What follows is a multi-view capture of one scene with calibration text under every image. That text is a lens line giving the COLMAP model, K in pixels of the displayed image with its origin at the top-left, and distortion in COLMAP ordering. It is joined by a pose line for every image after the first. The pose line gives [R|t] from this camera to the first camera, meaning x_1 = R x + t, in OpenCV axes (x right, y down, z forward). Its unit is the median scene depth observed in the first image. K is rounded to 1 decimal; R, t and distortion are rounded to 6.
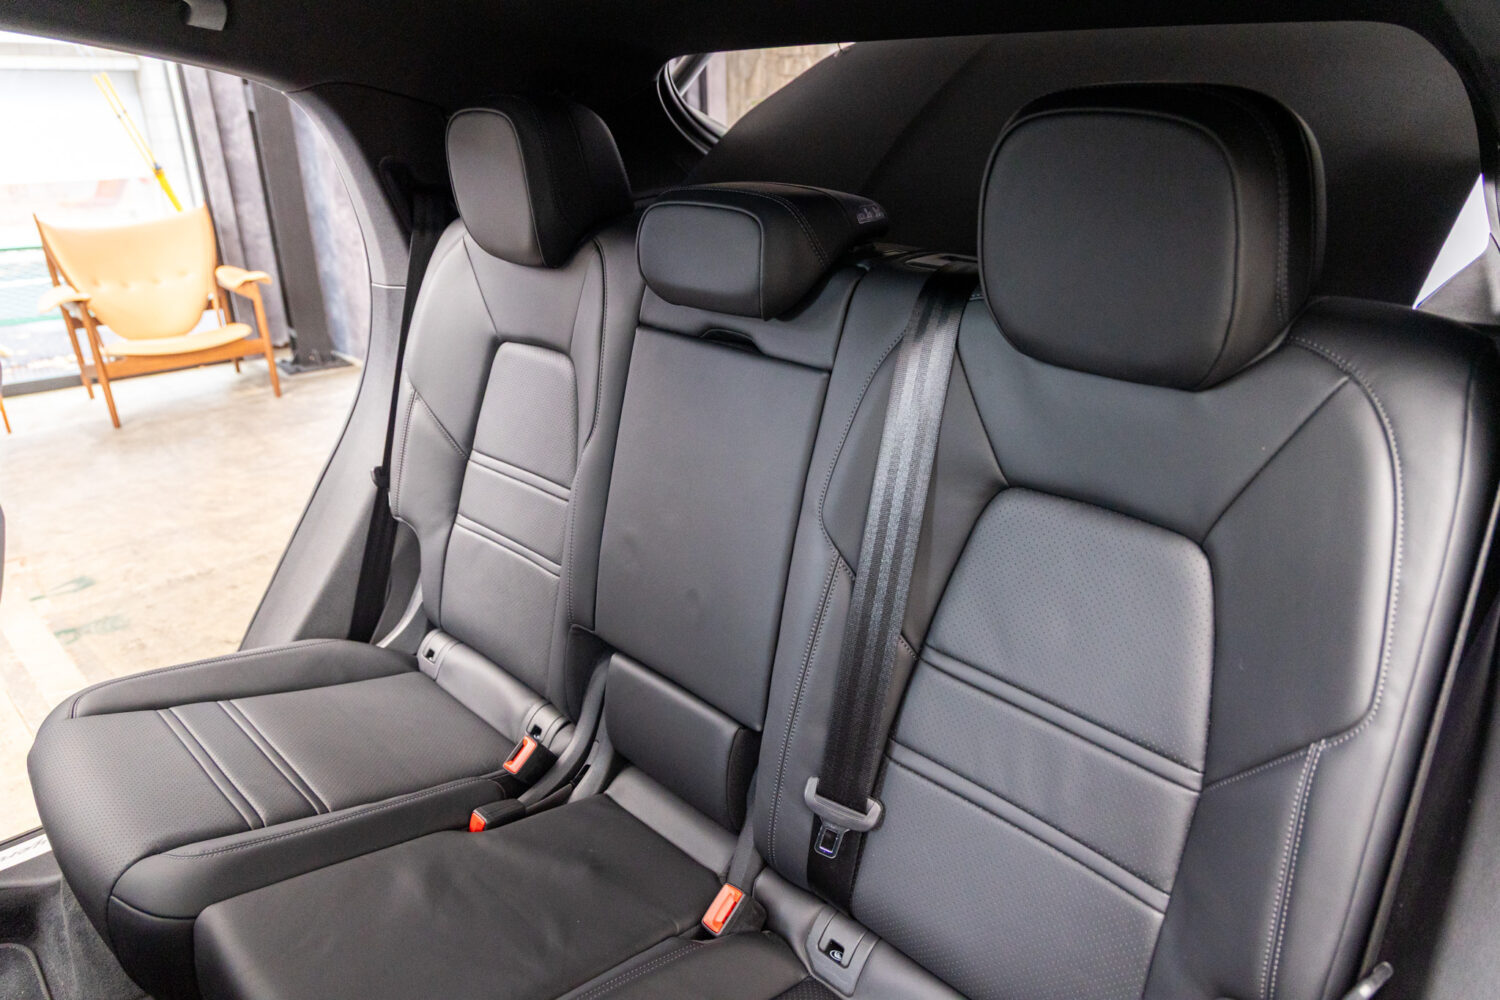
lens RADIAL K [[1077.2, 0, 750.0], [0, 1077.2, 500.0], [0, 0, 1]] dist [0.002337, 0.001128]
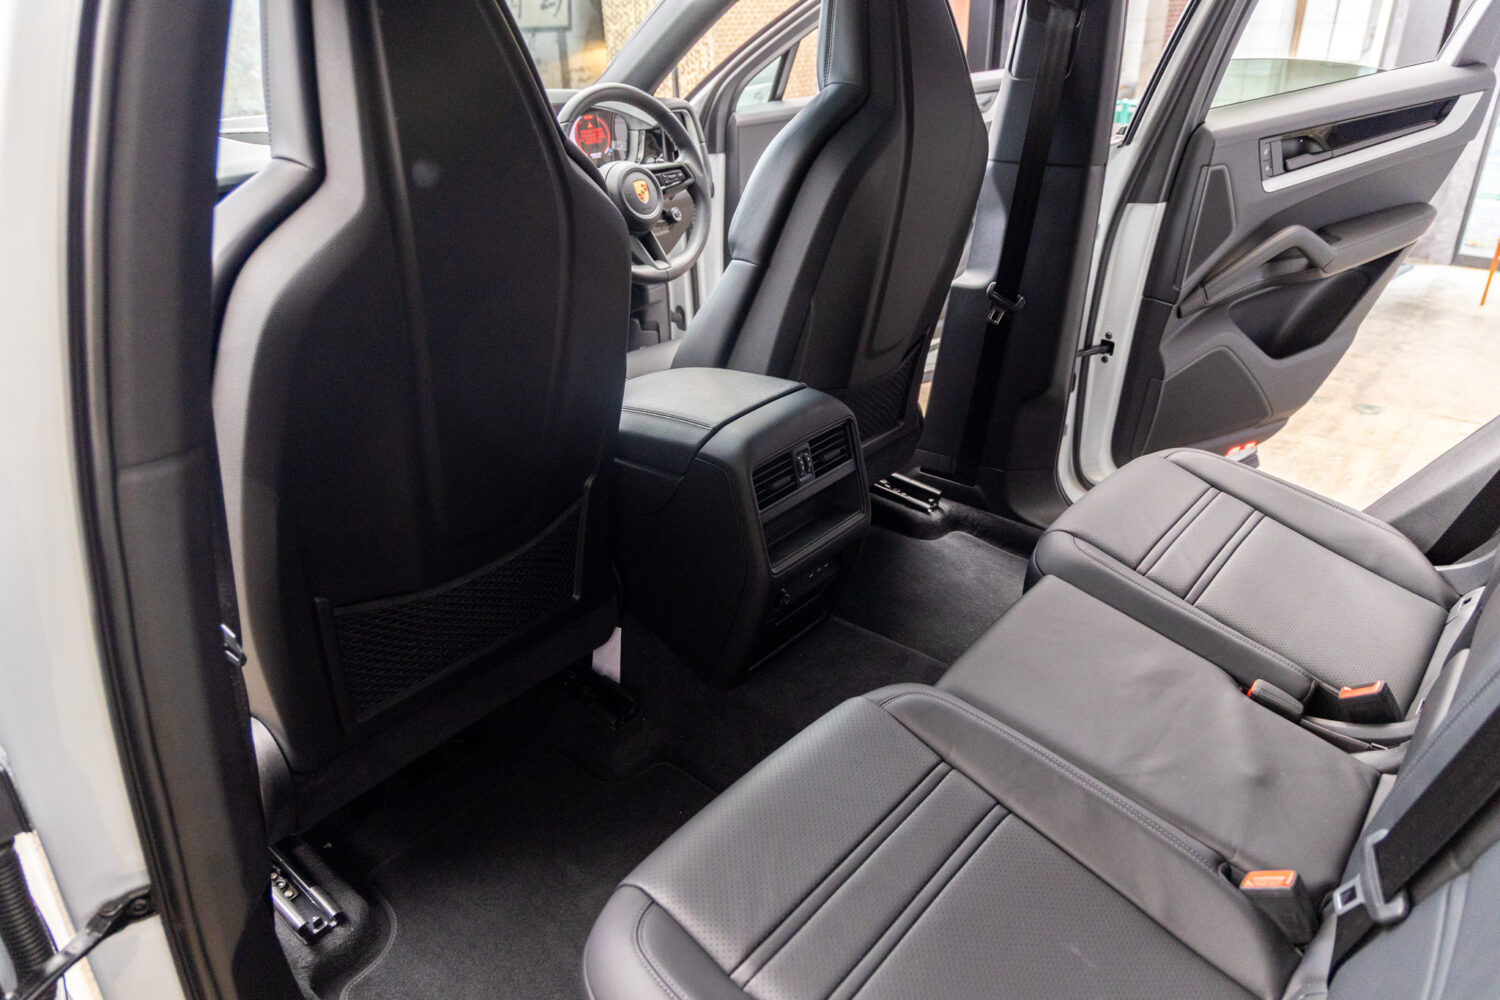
lens RADIAL K [[1077.2, 0, 750.0], [0, 1077.2, 500.0], [0, 0, 1]] dist [0.002337, 0.001128]
pose [[0.031531, 0.416826, -0.908439, 0.633271], [-0.341867, 0.858570, 0.382079, -0.098980], [0.939219, 0.298518, 0.169571, 0.307134]]
